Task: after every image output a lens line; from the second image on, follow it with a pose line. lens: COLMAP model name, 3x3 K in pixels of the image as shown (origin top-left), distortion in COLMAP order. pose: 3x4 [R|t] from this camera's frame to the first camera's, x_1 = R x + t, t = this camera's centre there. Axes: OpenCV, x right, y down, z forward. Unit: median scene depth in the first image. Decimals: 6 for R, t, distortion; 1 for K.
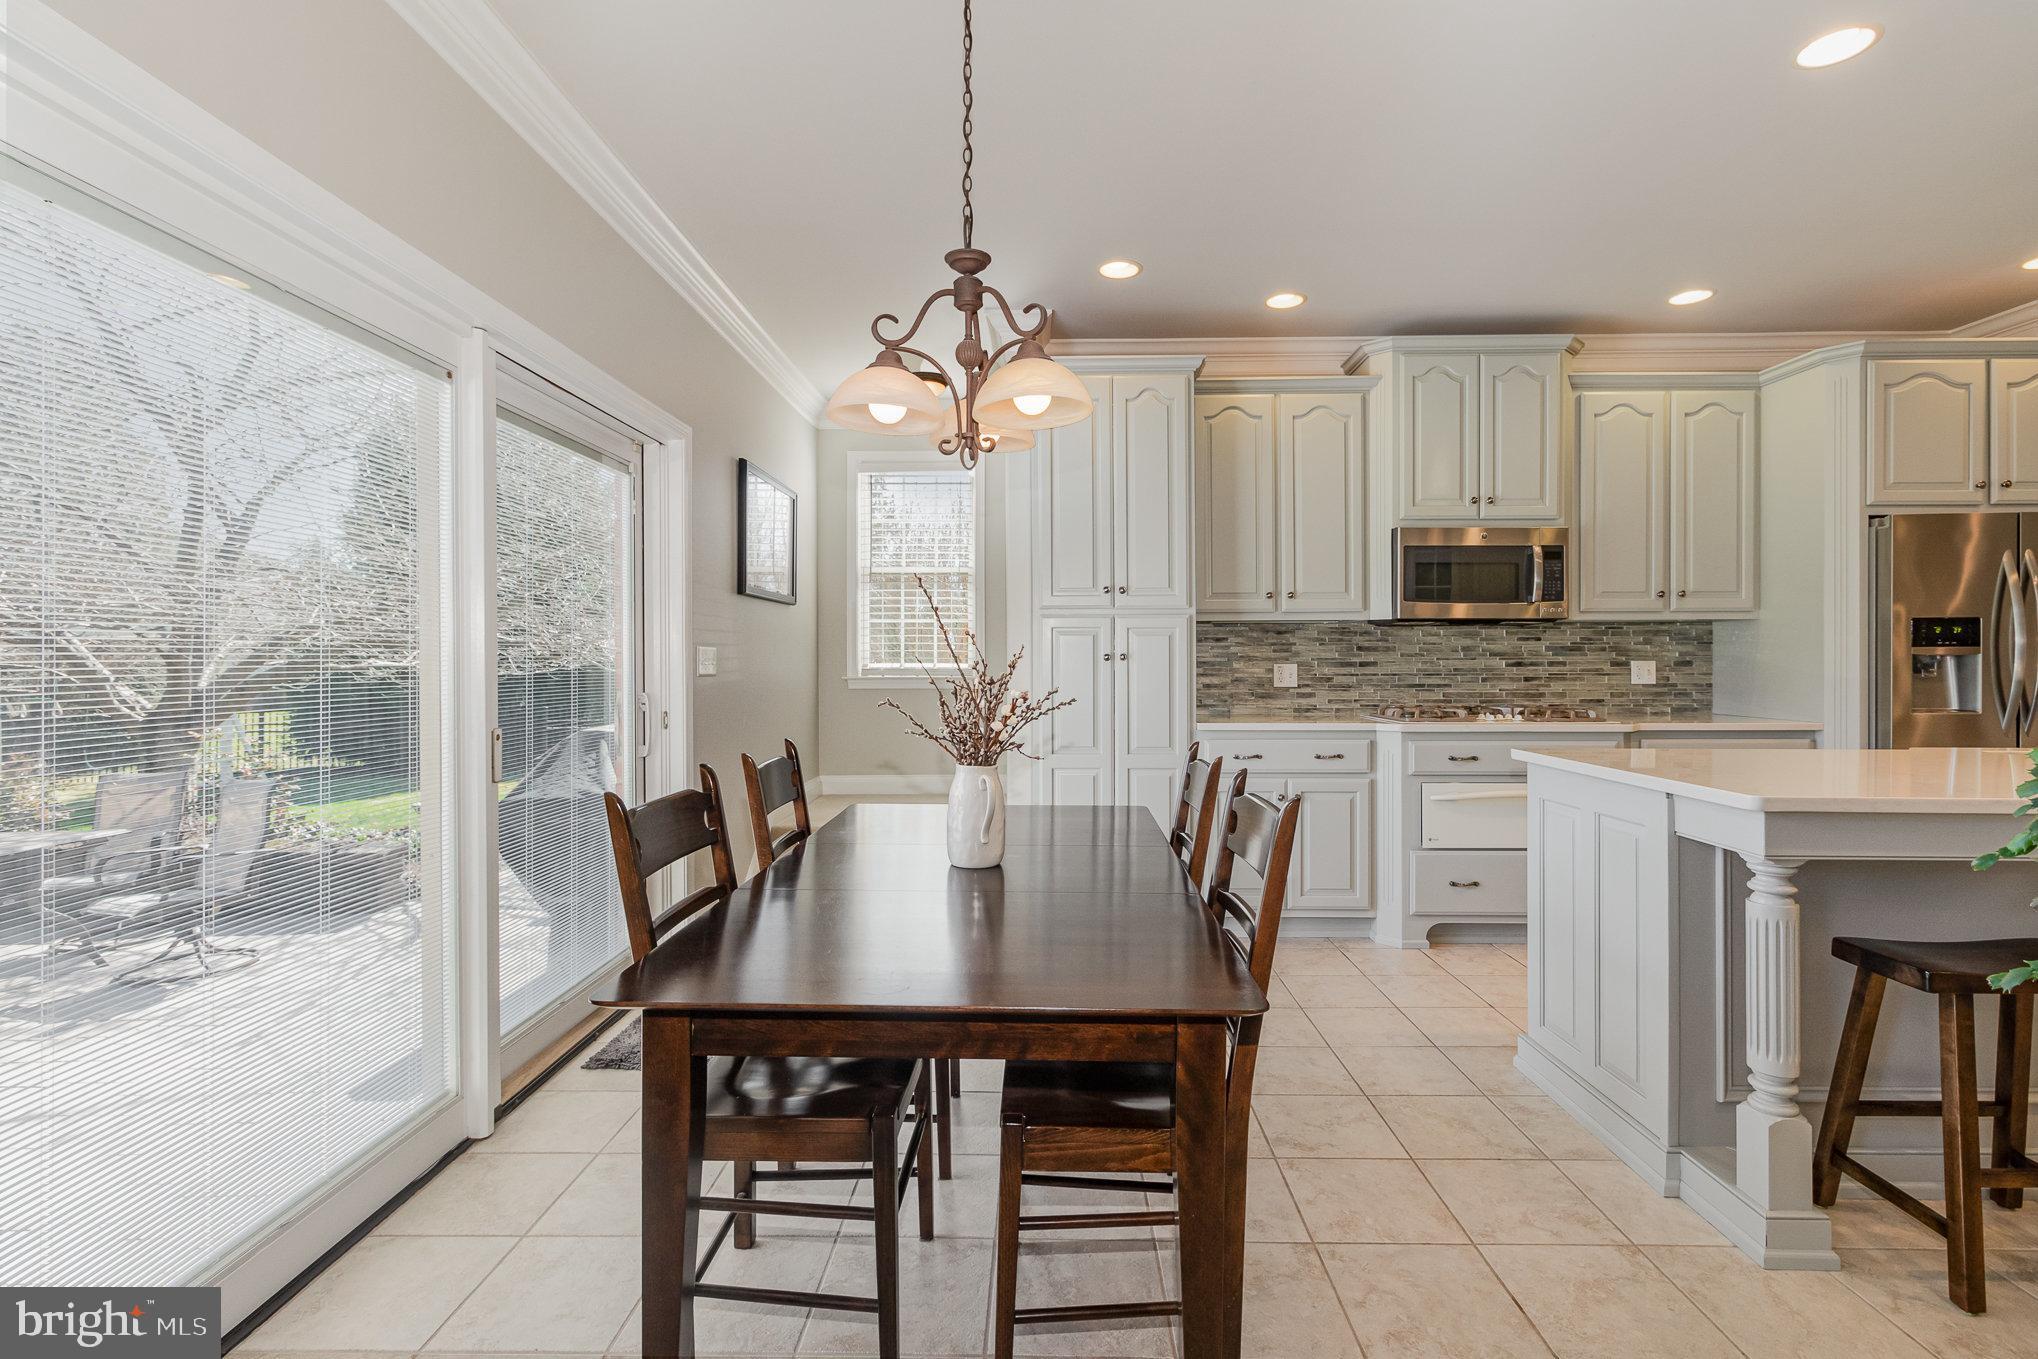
lens RADIAL K [[969.7, 0, 1023.4], [0, 969.7, 668.6], [0, 0, 1]] dist [0.004849, 0.000149]
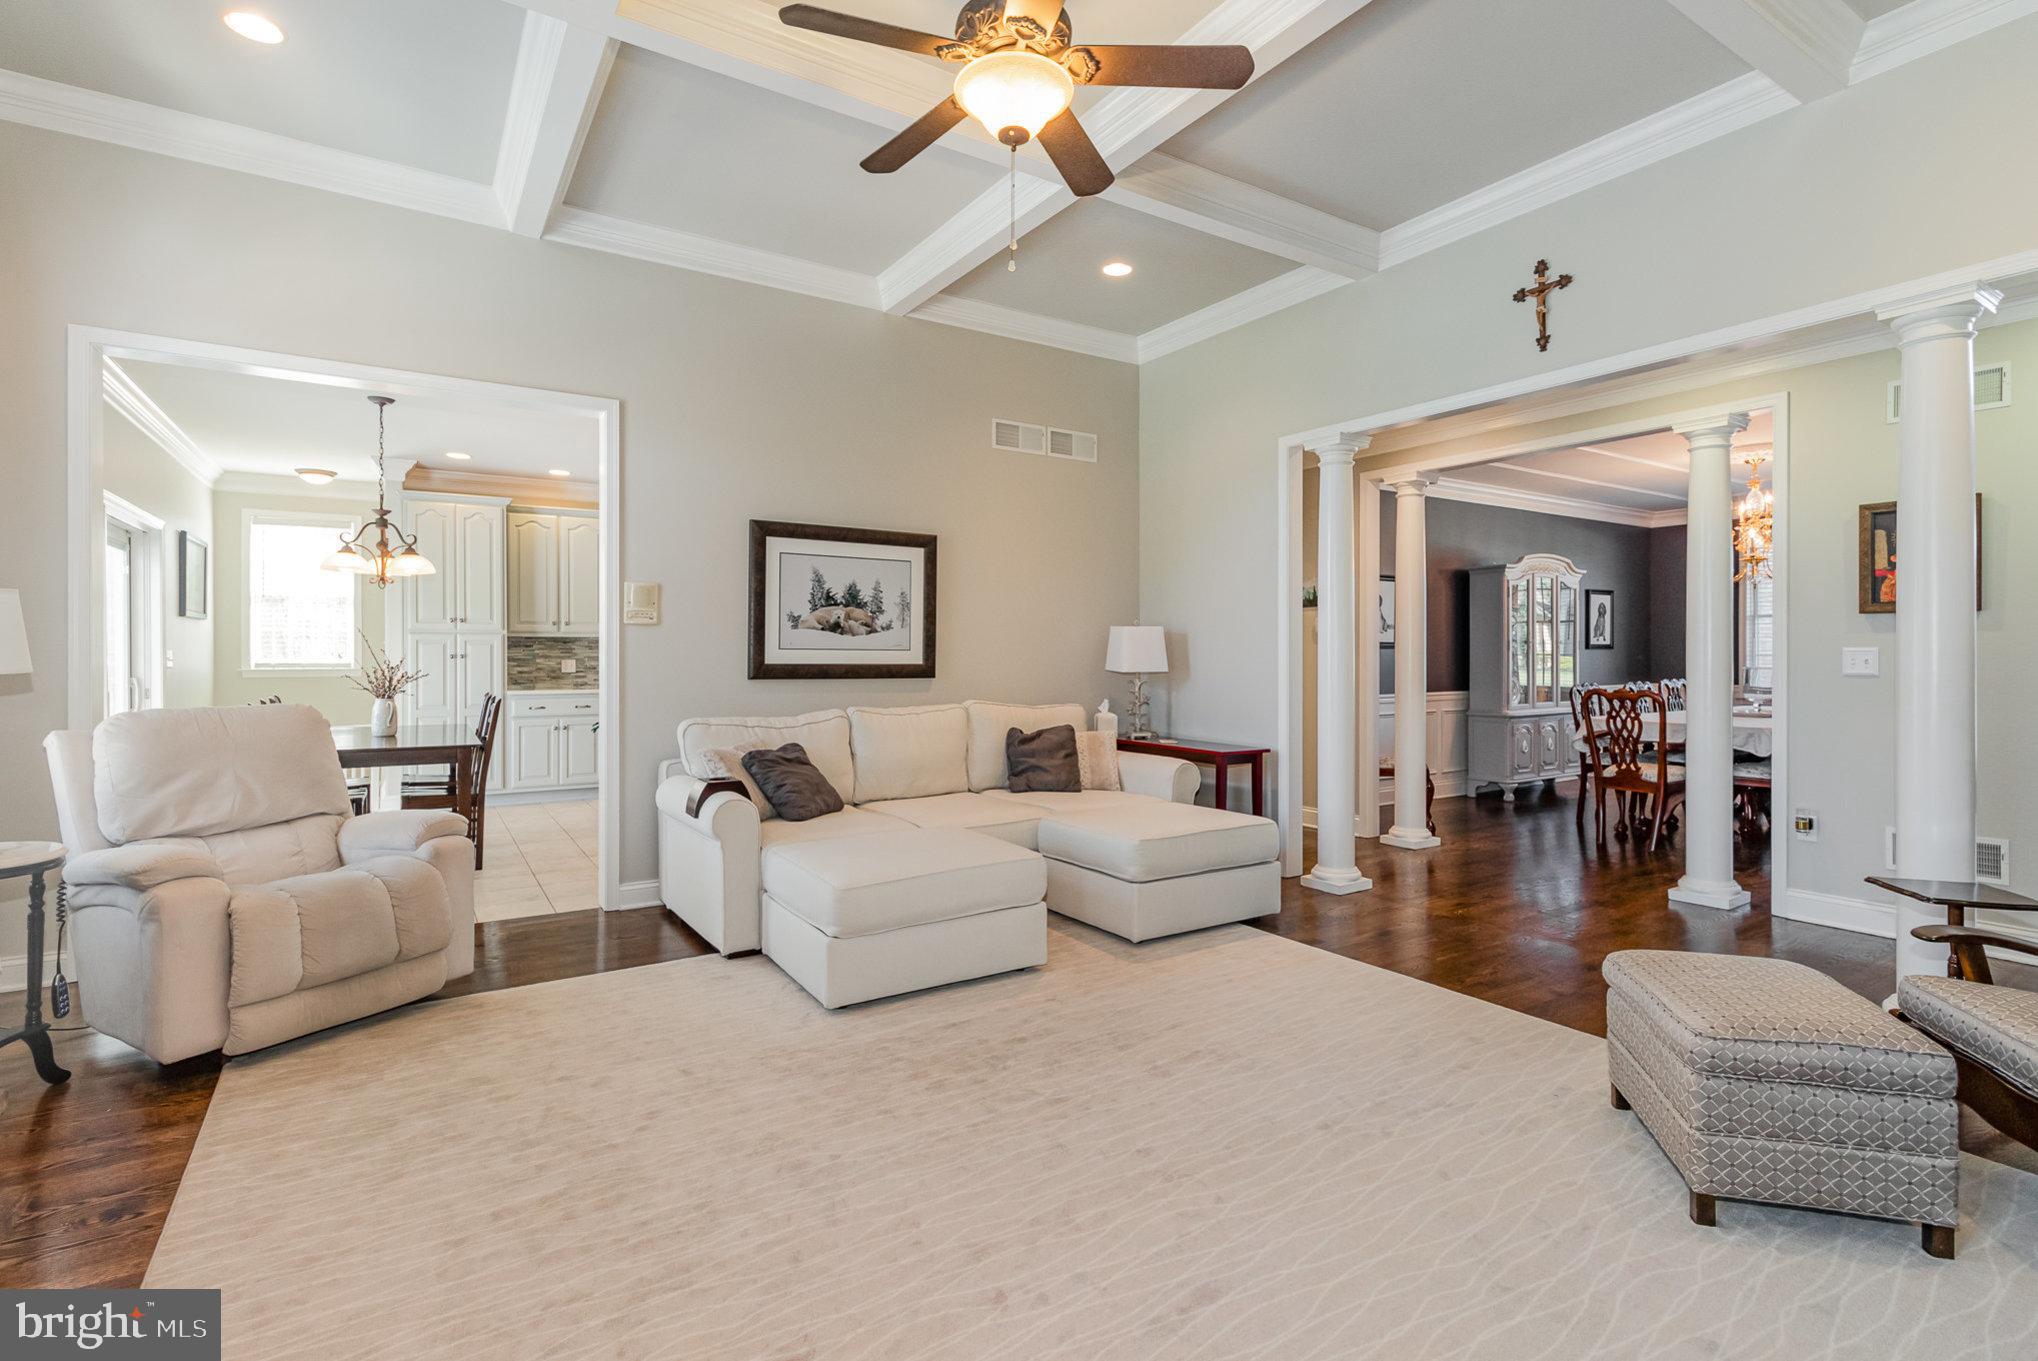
lens RADIAL K [[969.7, 0, 1040.8], [0, 969.7, 656.1], [0, 0, 1]] dist [0.004849, 0.000149]
pose [[0.822793, 0.003294, 0.568332, -0.041349], [-0.000008, 0.999983, -0.005784, -0.001347], [-0.568341, 0.004755, 0.822779, -1.125520]]
